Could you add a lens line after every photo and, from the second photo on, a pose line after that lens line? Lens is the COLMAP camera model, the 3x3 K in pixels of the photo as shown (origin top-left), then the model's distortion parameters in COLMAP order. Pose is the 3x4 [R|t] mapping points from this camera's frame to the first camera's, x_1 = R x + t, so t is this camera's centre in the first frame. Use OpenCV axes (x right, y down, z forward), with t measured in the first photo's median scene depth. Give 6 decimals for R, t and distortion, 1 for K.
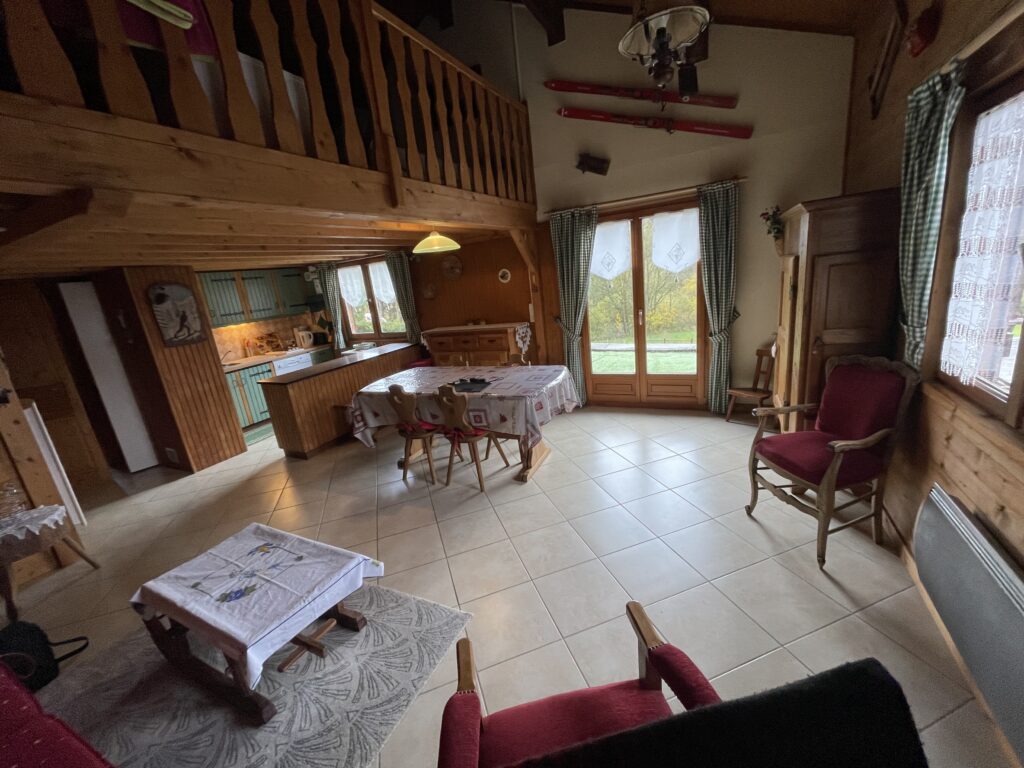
lens RADIAL K [[412.0, 0, 512.0], [0, 412.0, 384.0], [0, 0, 1]] dist [-0.003311, 0.000255]
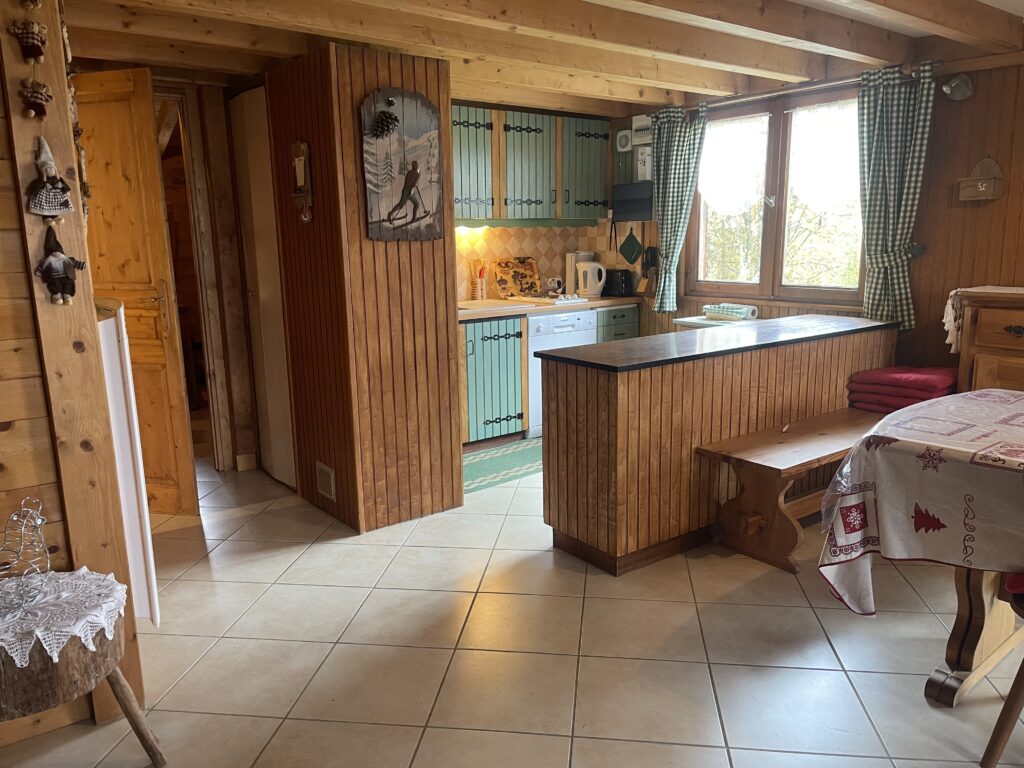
lens RADIAL K [[761.4, 0, 514.6], [0, 761.4, 409.1], [0, 0, 1]] dist [0.008946, -0.005994]
pose [[0.902352, 0.192705, -0.385520, -0.307025], [-0.196061, 0.980101, 0.031007, 0.027265], [0.383824, 0.047607, 0.922178, 0.279864]]
